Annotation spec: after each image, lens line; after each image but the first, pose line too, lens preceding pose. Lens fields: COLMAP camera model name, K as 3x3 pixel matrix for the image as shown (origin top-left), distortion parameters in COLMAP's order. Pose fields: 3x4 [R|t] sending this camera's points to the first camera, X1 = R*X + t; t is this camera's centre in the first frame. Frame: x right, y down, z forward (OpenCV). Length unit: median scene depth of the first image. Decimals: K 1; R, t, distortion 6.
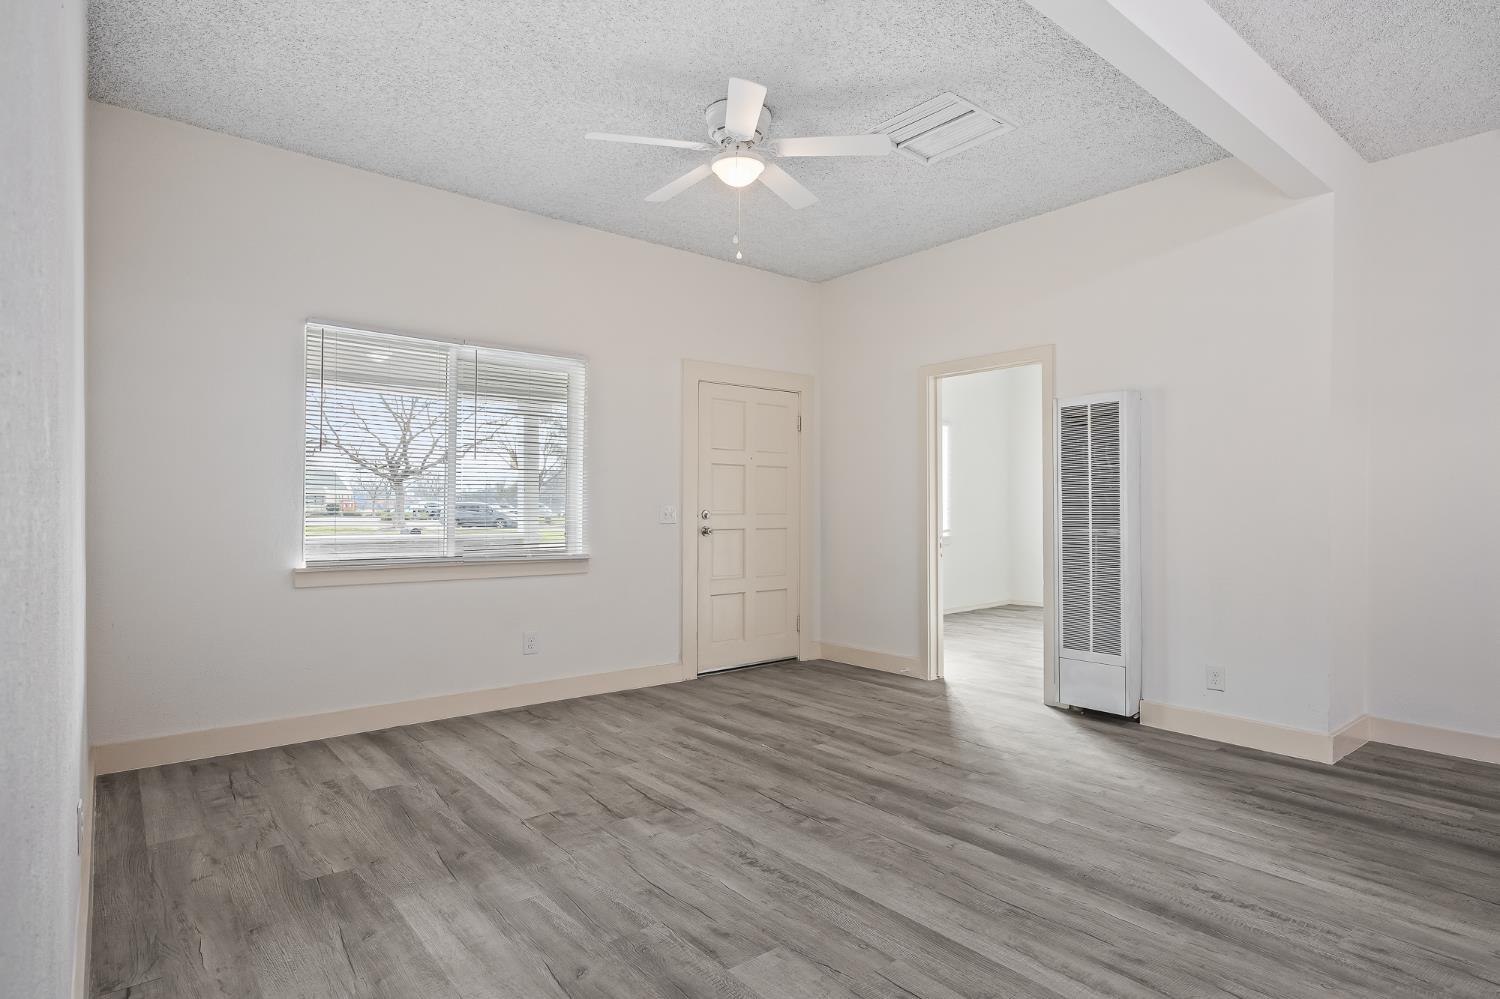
lens RADIAL K [[792.3, 0, 754.9], [0, 792.3, 498.9], [0, 0, 1]] dist [-0.002265, -0.003250]
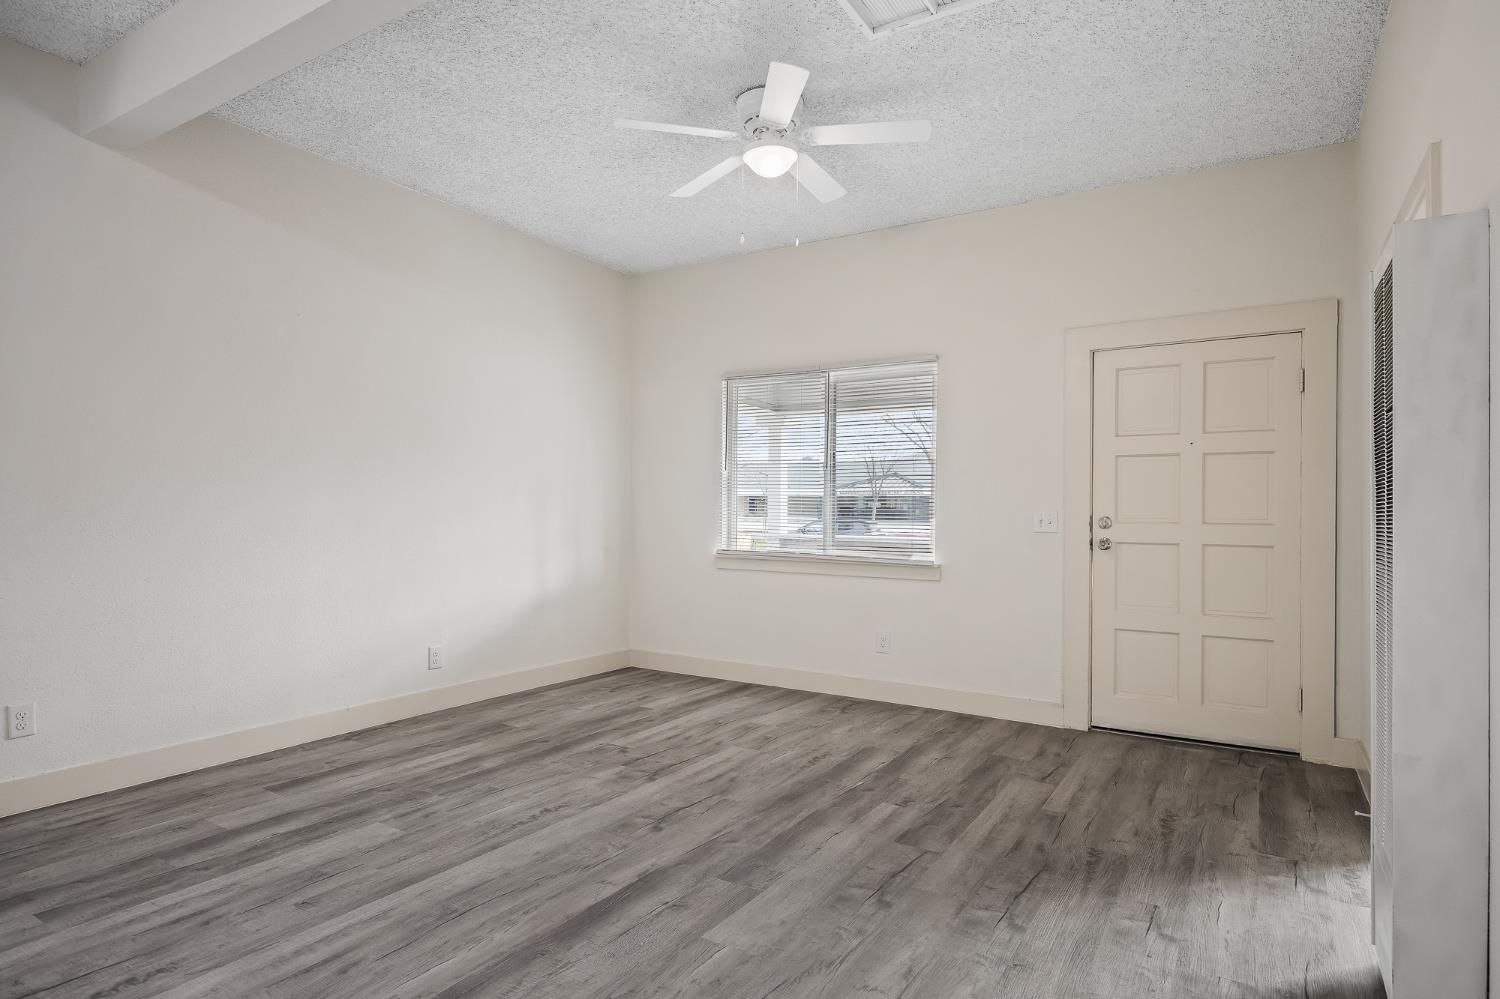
lens RADIAL K [[818.2, 0, 754.0], [0, 818.2, 513.6], [0, 0, 1]] dist [-0.003906, -0.000200]
pose [[0.316920, 0.002342, -0.948449, 1.000191], [0.004177, 0.999984, 0.003865, 0.011016], [0.948443, -0.005186, 0.316905, 0.727808]]
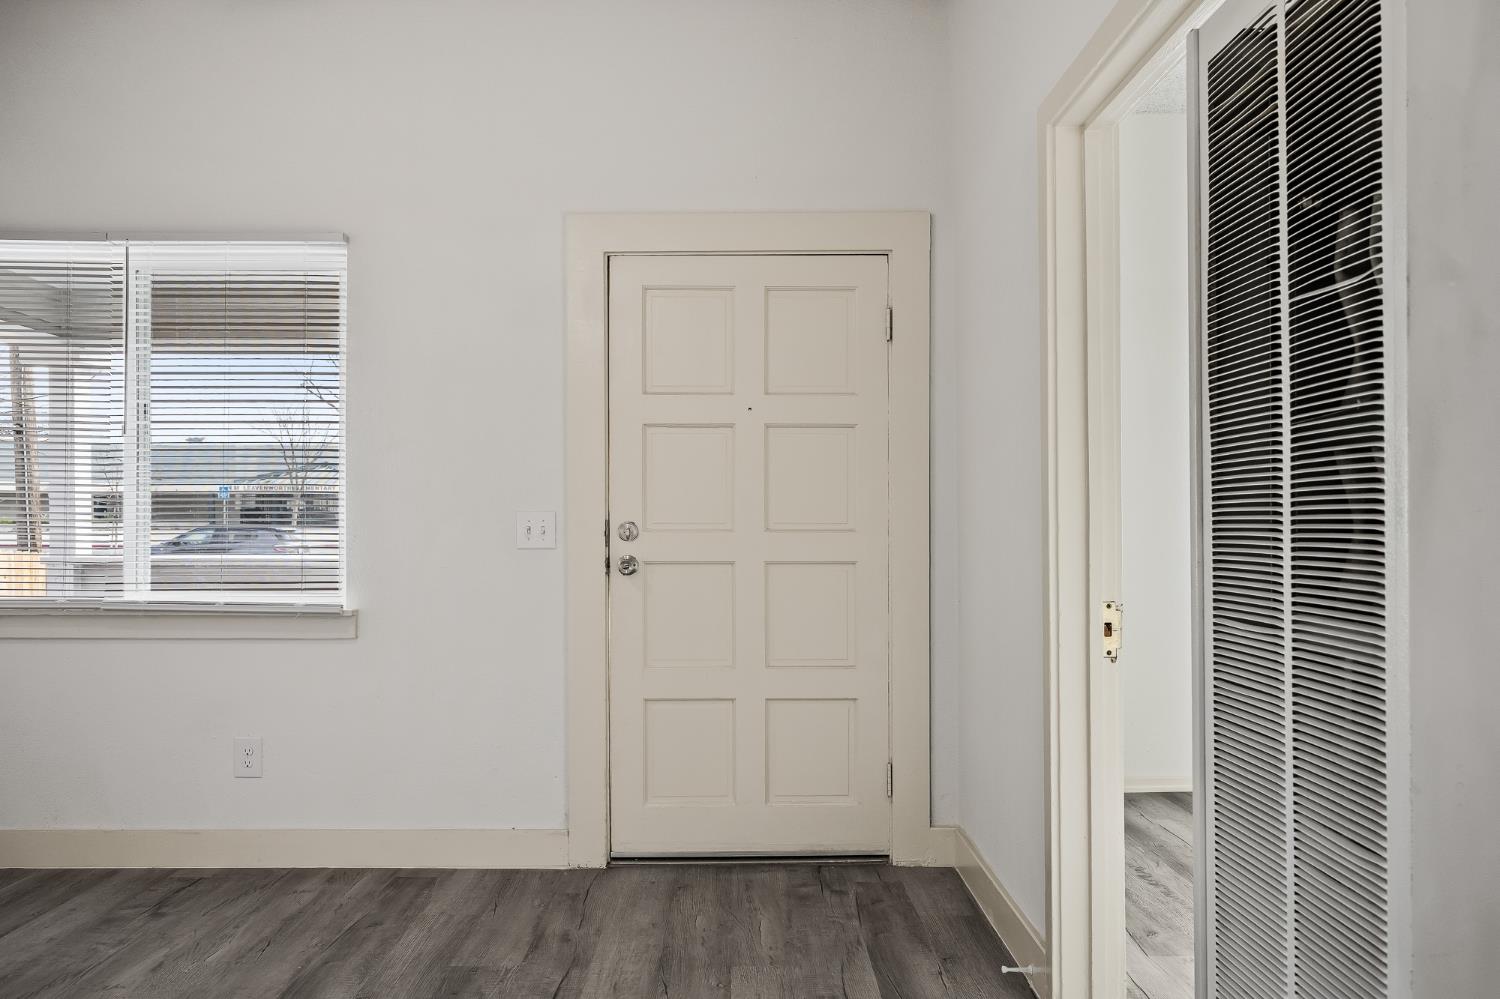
lens RADIAL K [[999.3, 0, 750.0], [0, 999.3, 518.8], [0, 0, 1]] dist [-0.001412, 0.003932]
pose [[0.778769, -0.000439, -0.627310, 0.647527], [0.010138, 0.999878, 0.011886, 0.009694], [0.627229, -0.015616, 0.778679, 0.981518]]
